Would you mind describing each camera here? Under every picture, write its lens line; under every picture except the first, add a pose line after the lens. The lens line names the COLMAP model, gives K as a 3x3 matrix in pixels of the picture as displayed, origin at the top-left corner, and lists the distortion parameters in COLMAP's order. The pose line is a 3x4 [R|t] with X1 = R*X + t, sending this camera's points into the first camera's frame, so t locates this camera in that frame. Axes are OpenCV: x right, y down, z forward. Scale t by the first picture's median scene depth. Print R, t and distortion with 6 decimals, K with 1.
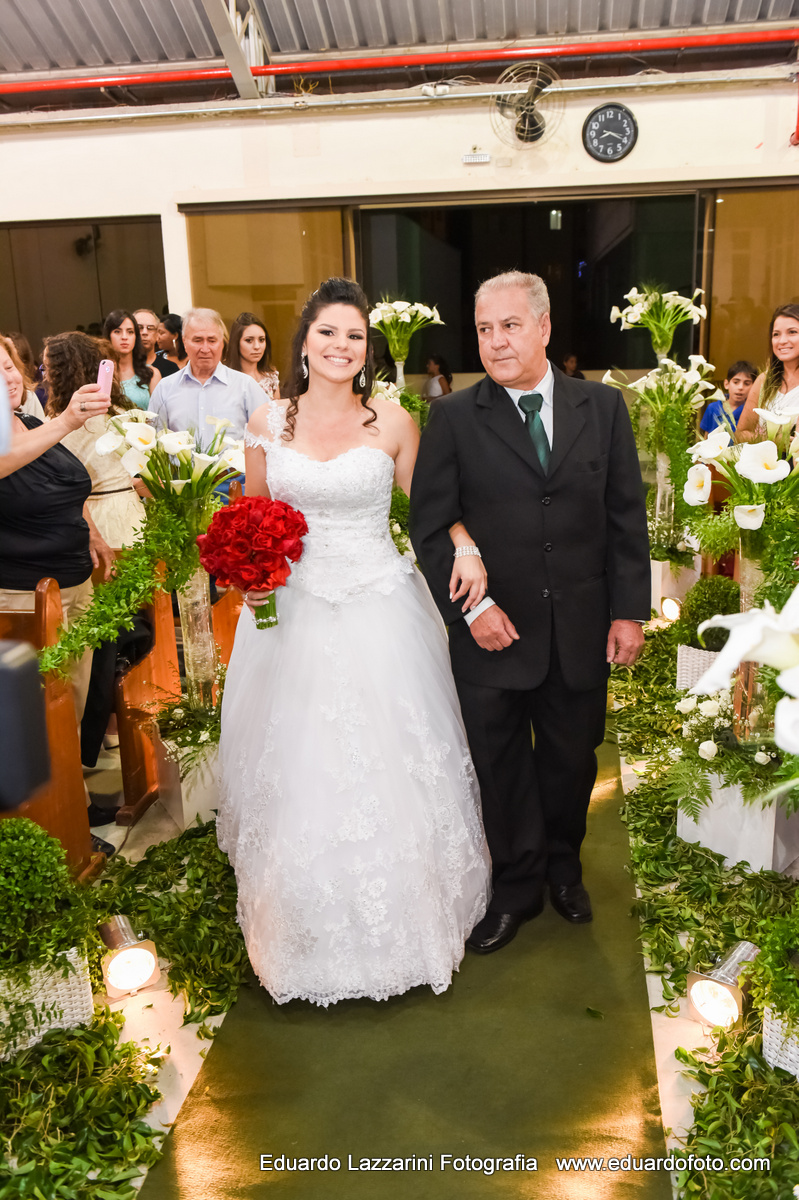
lens RADIAL K [[1154.4, 0, 399.5], [0, 1154.4, 600.0], [0, 0, 1]] dist [0.026844, -0.000195]
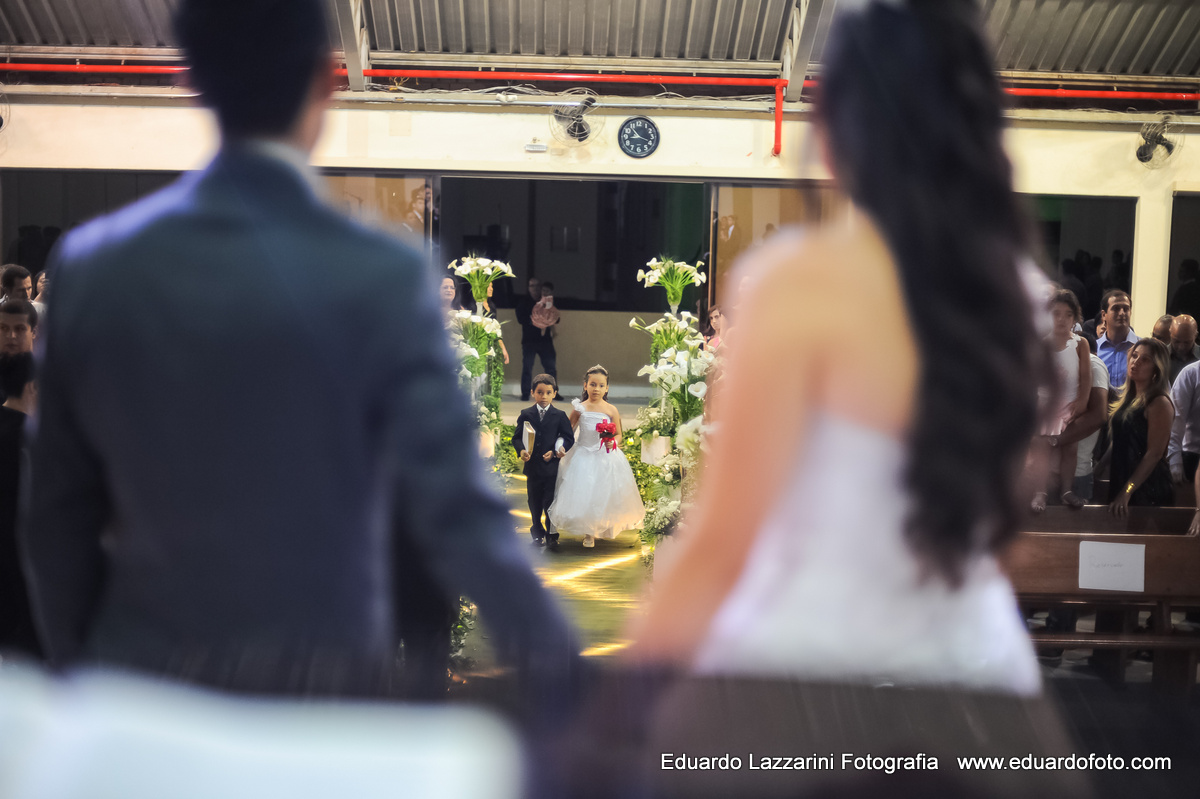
lens RADIAL K [[1723.4, 0, 600.0], [0, 1723.4, 399.5], [0, 0, 1]] dist [0.167977, 0.007627]
pose [[0.987931, 0.035673, 0.150733, -0.157952], [-0.014968, 0.990552, -0.136322, 0.170720], [-0.154172, 0.132420, 0.979130, -0.939340]]
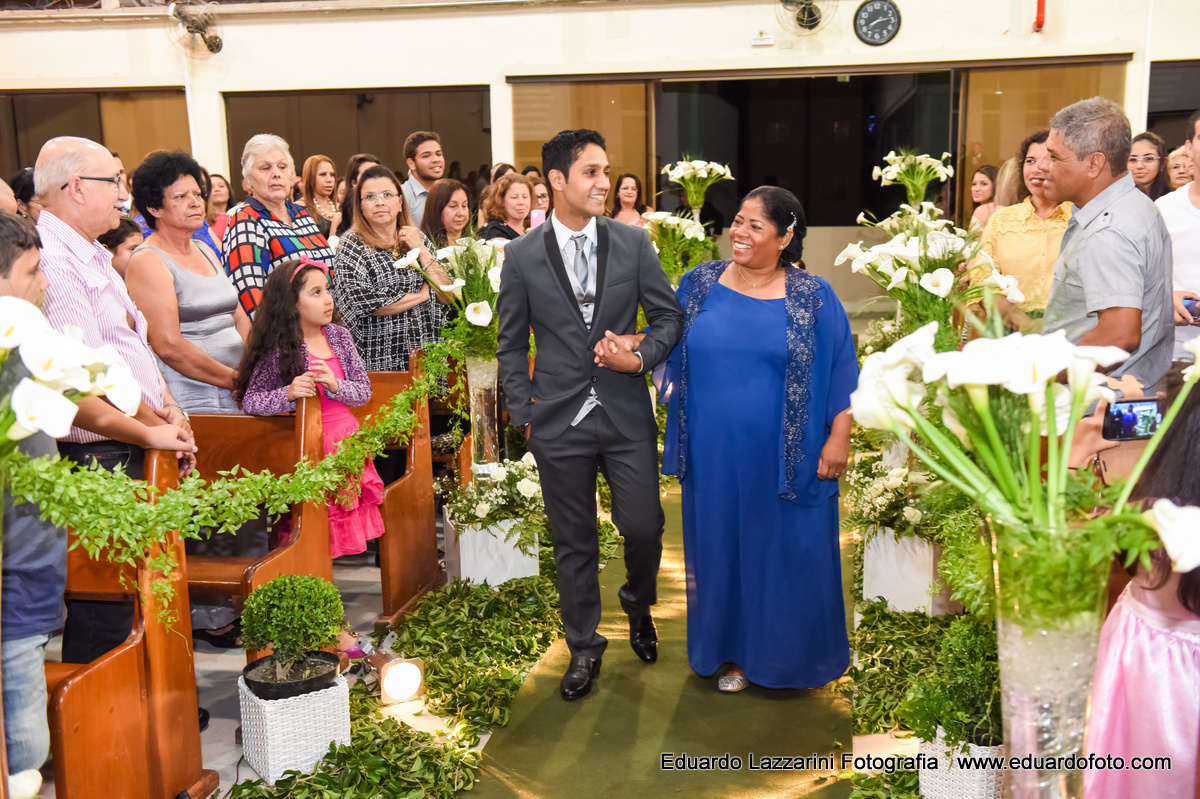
lens RADIAL K [[1329.3, 0, 600.0], [0, 1329.3, 399.5], [0, 0, 1]] dist [0.116919, -0.007611]
pose [[0.998846, 0.021370, -0.043020, -0.036174], [-0.024526, 0.996940, -0.074218, 0.098378], [0.041302, 0.075187, 0.996314, -0.381859]]
